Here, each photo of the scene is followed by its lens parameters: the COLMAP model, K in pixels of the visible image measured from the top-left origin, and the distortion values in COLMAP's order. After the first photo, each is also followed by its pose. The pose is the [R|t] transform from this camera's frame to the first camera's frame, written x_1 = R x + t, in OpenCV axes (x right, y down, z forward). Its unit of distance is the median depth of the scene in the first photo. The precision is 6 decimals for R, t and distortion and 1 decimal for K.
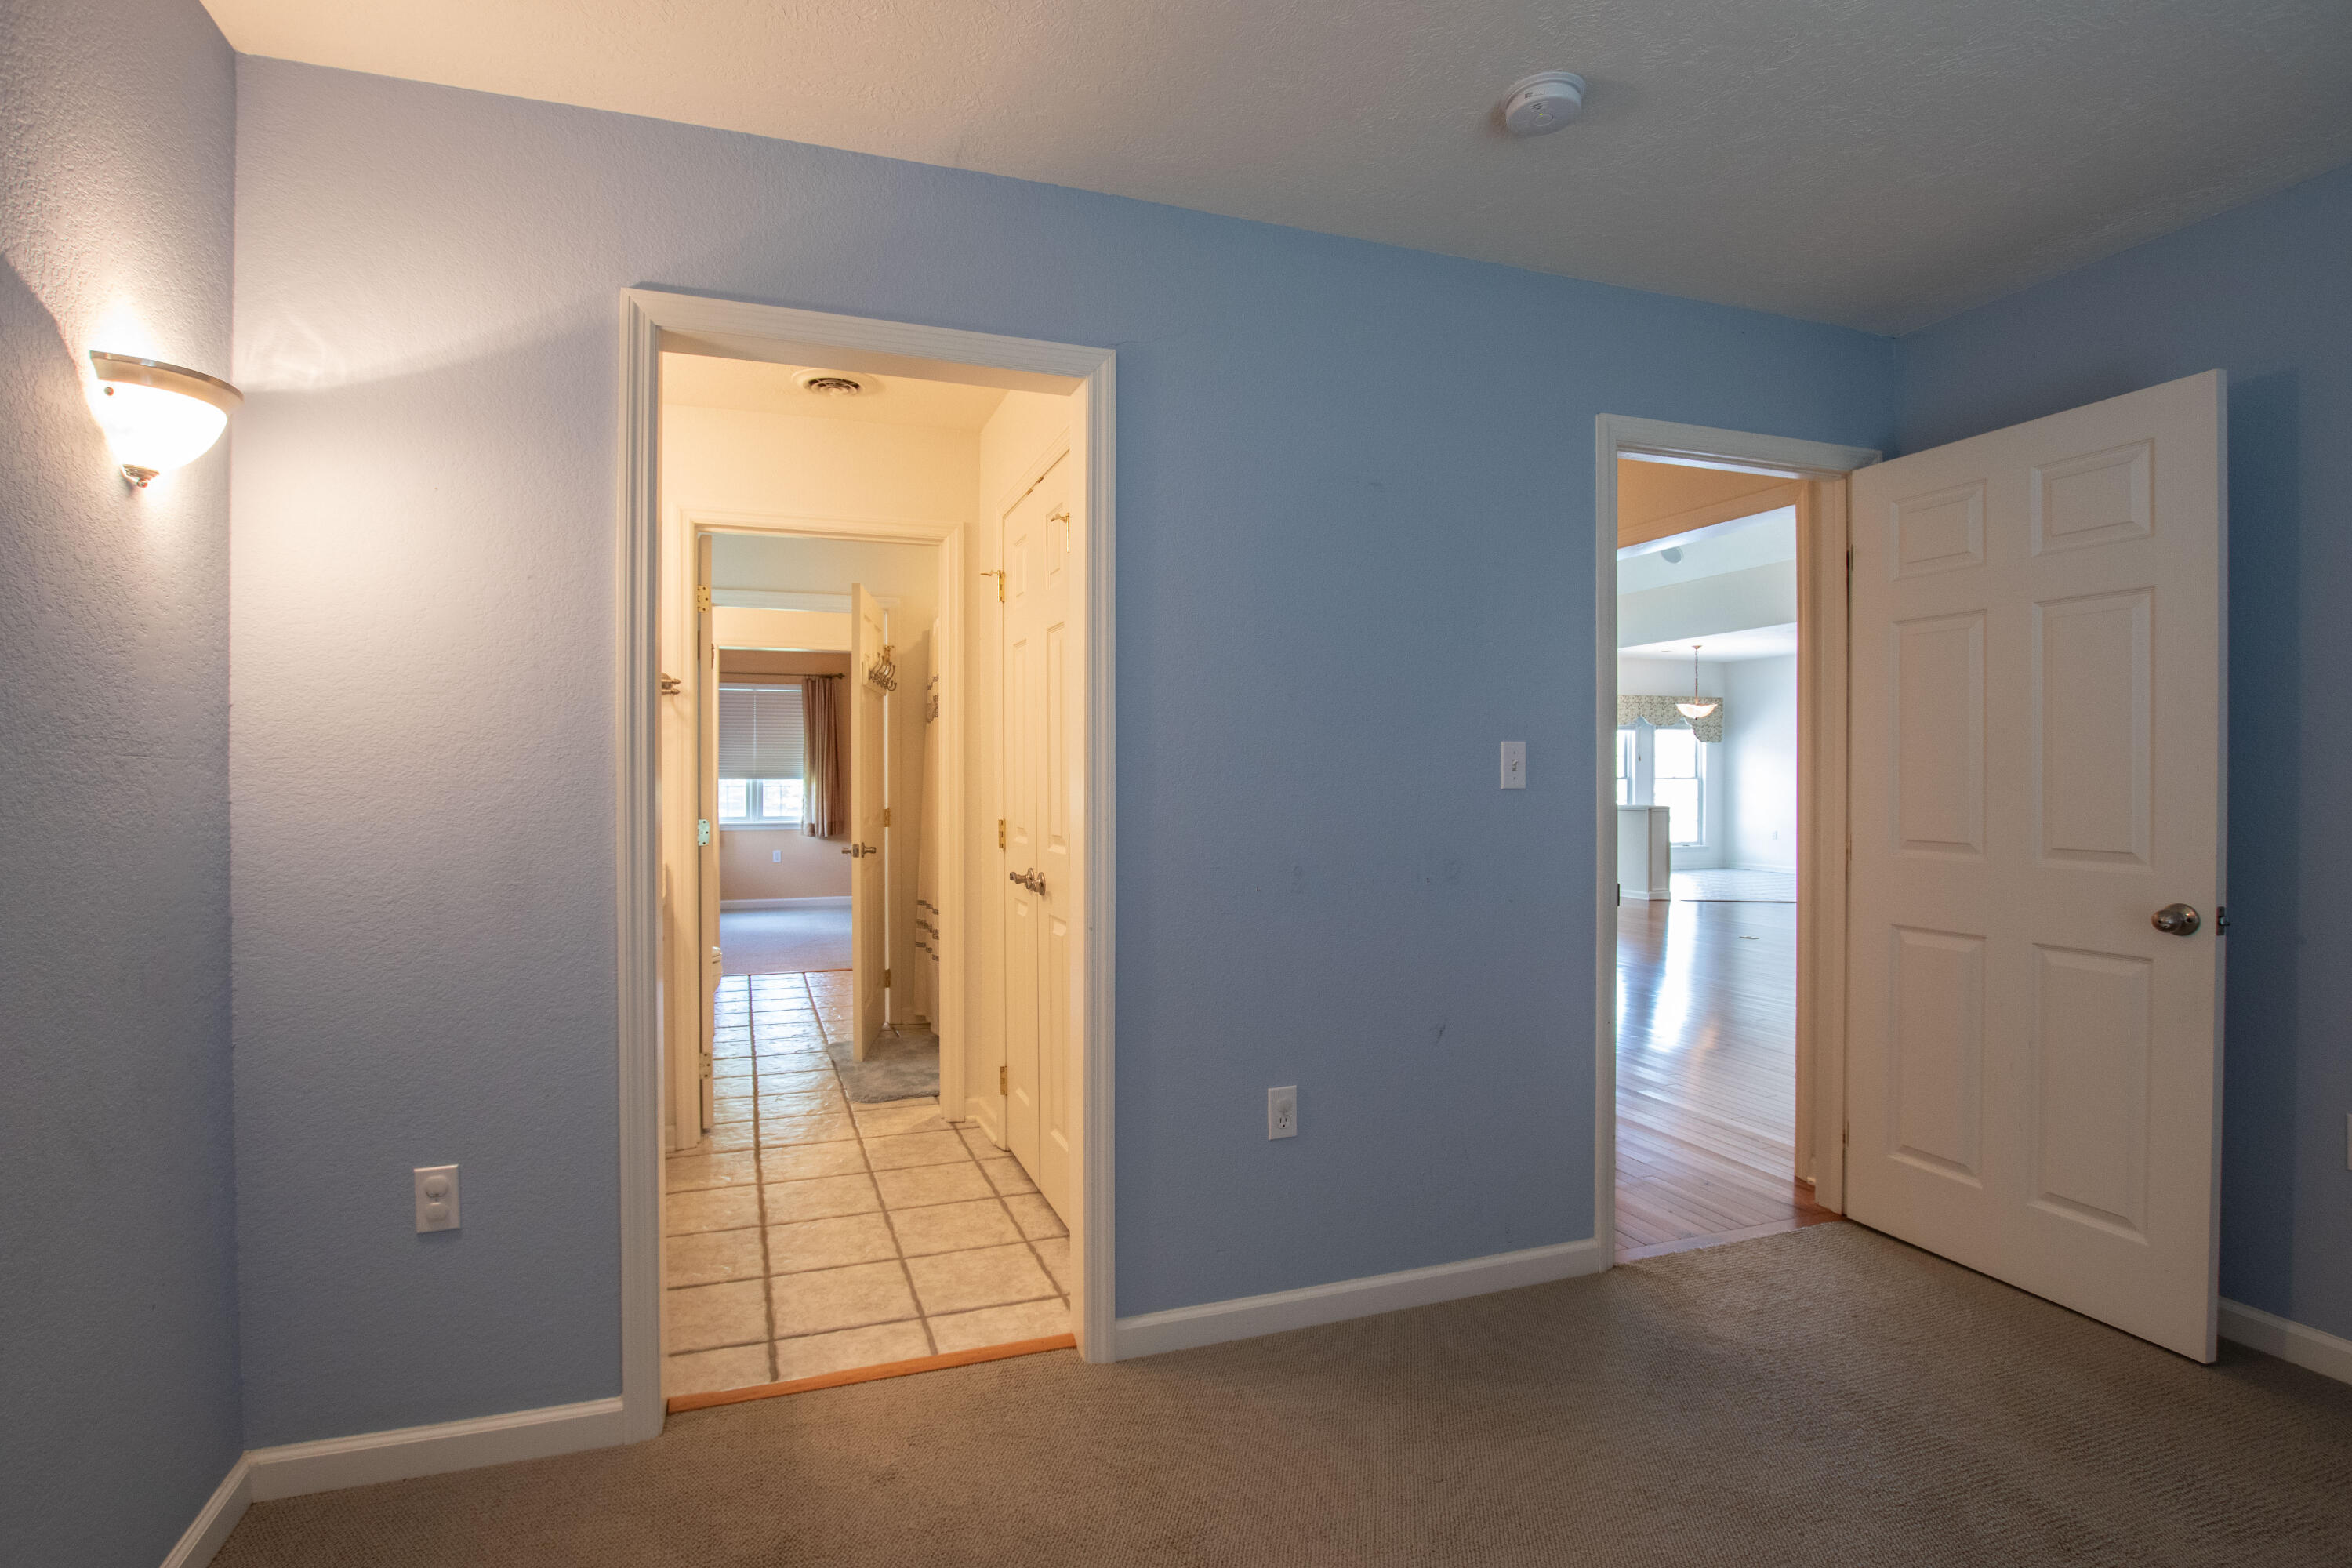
lens RADIAL K [[1184.4, 0, 1176.0], [0, 1184.4, 784.0], [0, 0, 1]] dist [-0.022114, 0.000039]
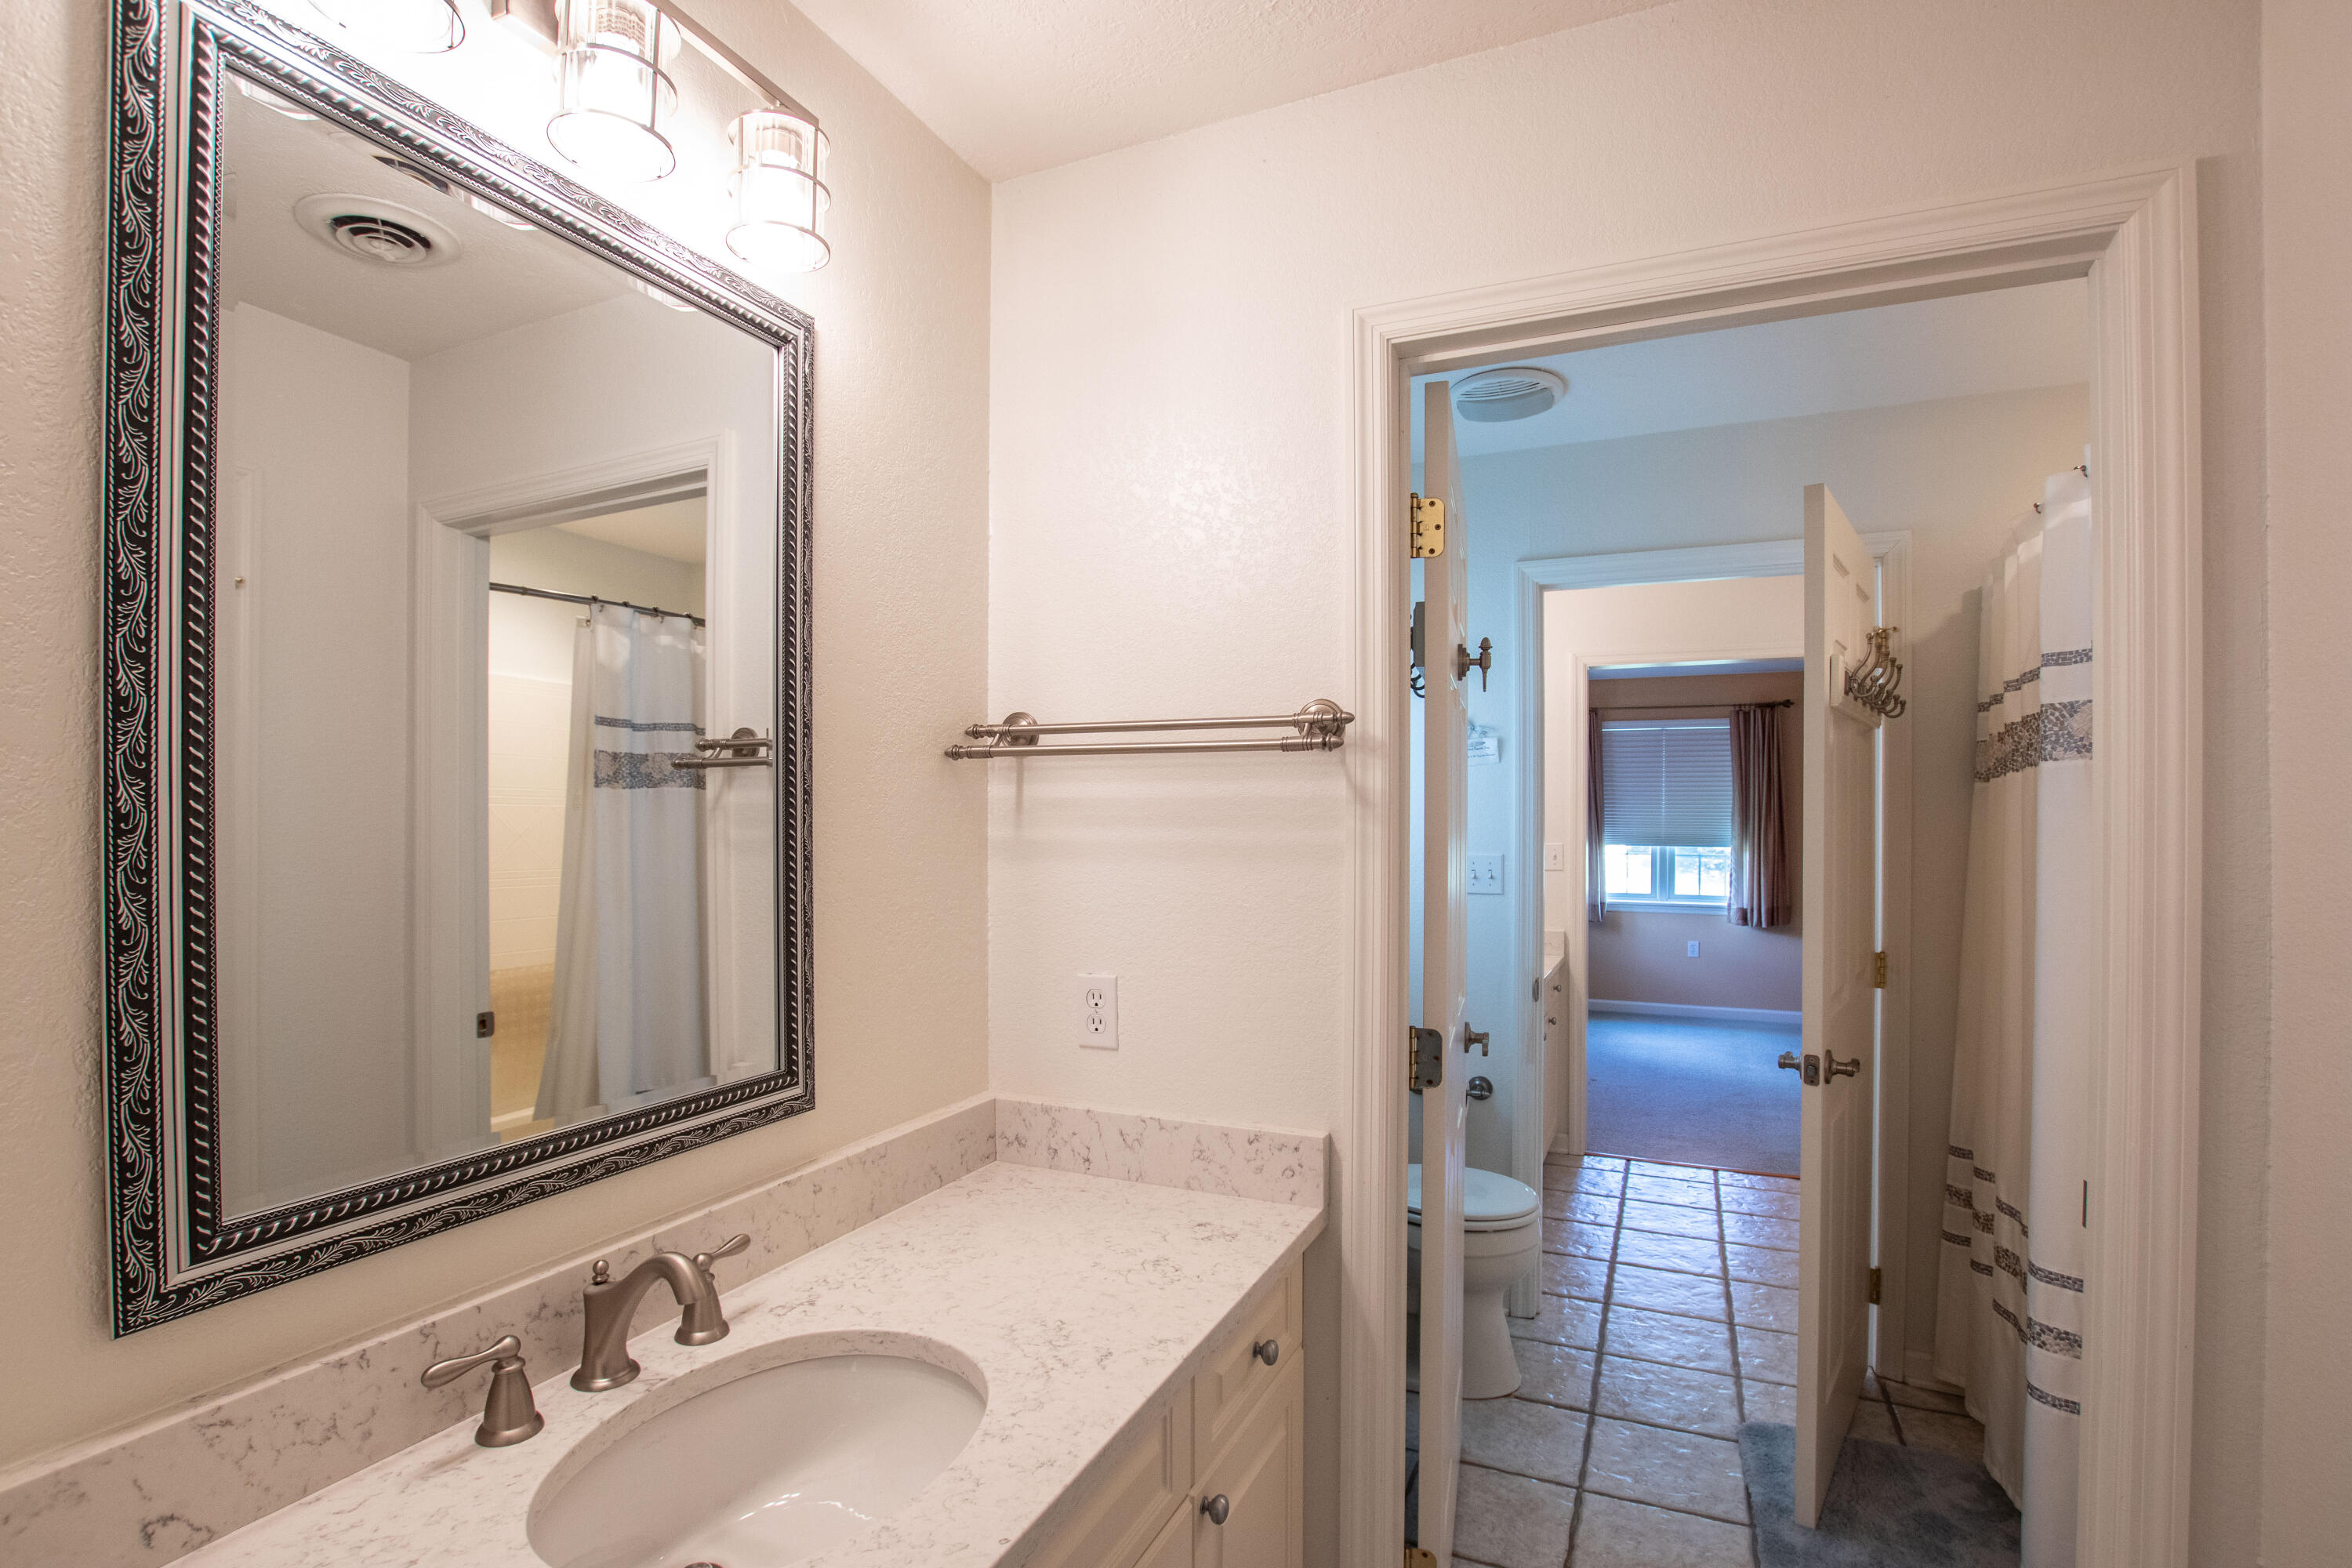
lens RADIAL K [[1093.0, 0, 1167.1], [0, 1093.0, 820.7], [0, 0, 1]] dist [-0.028528, -0.000023]
pose [[0.697199, 0.004360, -0.716864, -0.125441], [-0.002719, 0.999990, 0.003437, -0.035555], [0.716872, -0.000447, 0.697204, 0.457129]]
